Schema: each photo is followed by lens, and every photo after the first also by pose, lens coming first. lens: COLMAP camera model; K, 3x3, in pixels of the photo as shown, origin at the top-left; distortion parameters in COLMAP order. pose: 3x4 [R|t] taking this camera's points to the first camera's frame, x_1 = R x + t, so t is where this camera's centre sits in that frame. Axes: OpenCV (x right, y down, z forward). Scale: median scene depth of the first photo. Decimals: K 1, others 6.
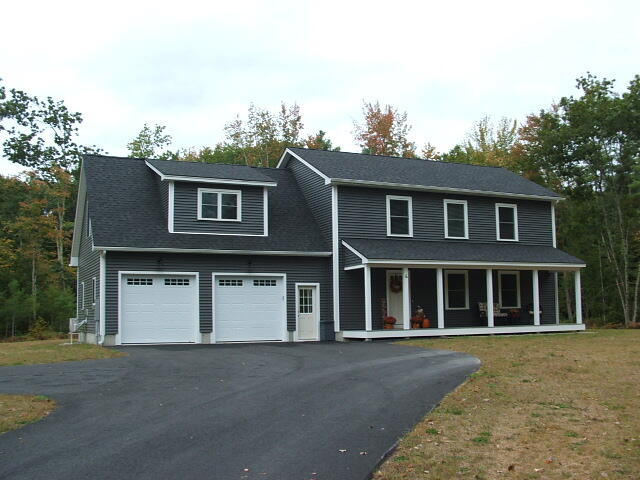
lens RADIAL K [[741.4, 0, 320.0], [0, 741.4, 238.9], [0, 0, 1]] dist [-0.163408, 0.000000]
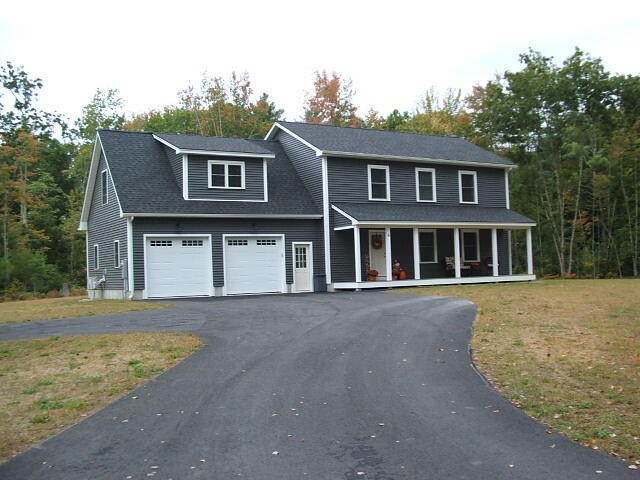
lens RADIAL K [[741.4, 0, 328.1], [0, 741.4, 219.9], [0, 0, 1]] dist [-0.163408, 0.000000]
pose [[0.994030, -0.010223, 0.108630, -0.092141], [0.006765, 0.999460, 0.032160, -0.010322], [-0.108900, -0.031233, 0.993562, -0.130017]]
